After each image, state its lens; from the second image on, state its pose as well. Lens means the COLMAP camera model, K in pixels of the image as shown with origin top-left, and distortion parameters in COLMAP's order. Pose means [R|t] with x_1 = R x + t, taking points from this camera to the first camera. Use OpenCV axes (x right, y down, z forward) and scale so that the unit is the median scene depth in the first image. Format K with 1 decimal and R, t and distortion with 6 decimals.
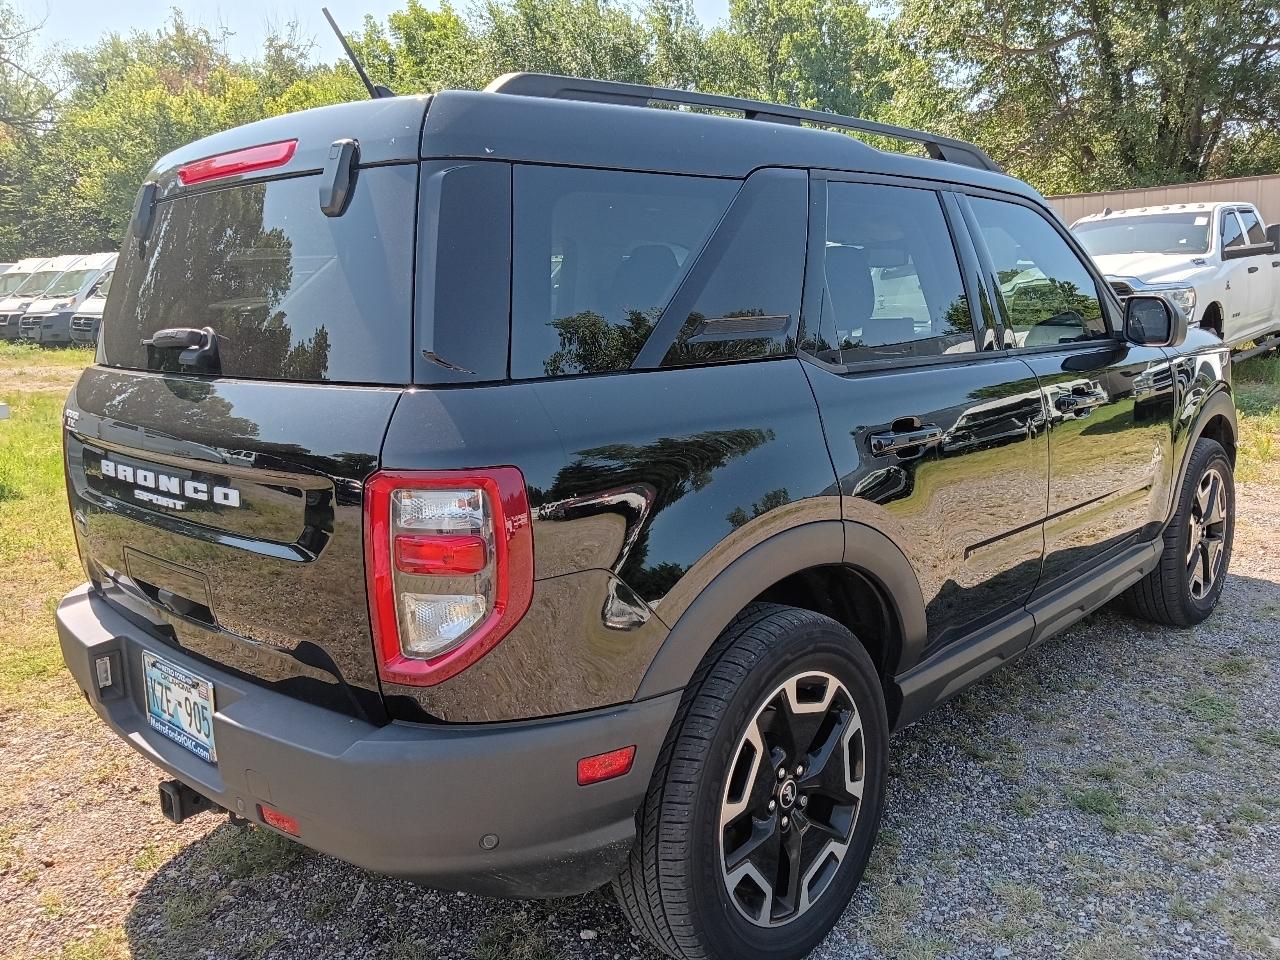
lens RADIAL K [[1134.1, 0, 642.8], [0, 1134.1, 474.5], [0, 0, 1]] dist [-0.001991, 0.010250]
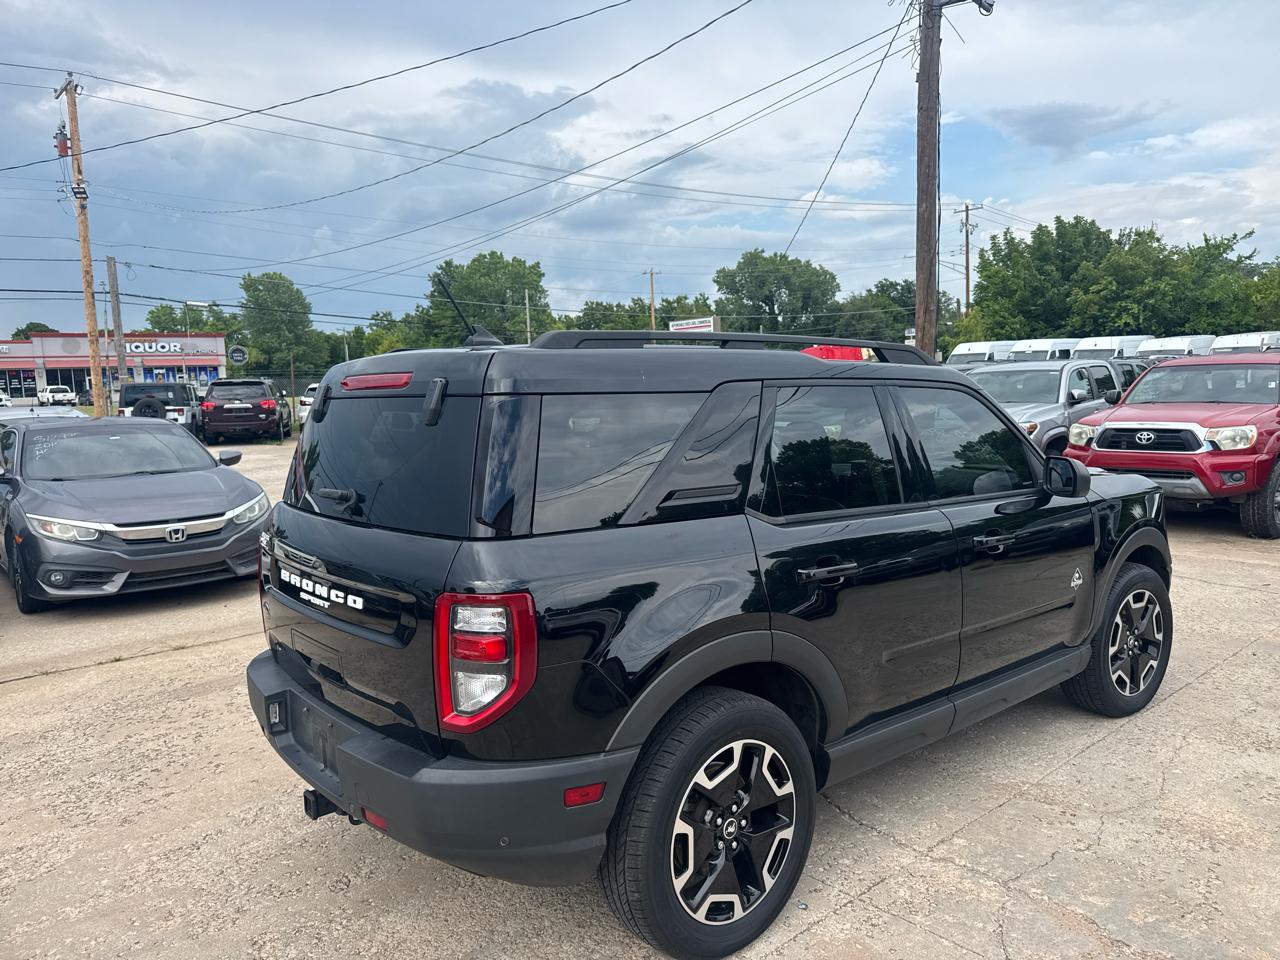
lens RADIAL K [[947.1, 0, 610.1], [0, 947.1, 464.8], [0, 0, 1]] dist [0.004962, -0.002608]
pose [[0.992370, 0.018800, -0.121851, 0.127395], [-0.031067, 0.994546, -0.099567, -0.046360], [0.119315, 0.102593, 0.987542, -0.246008]]
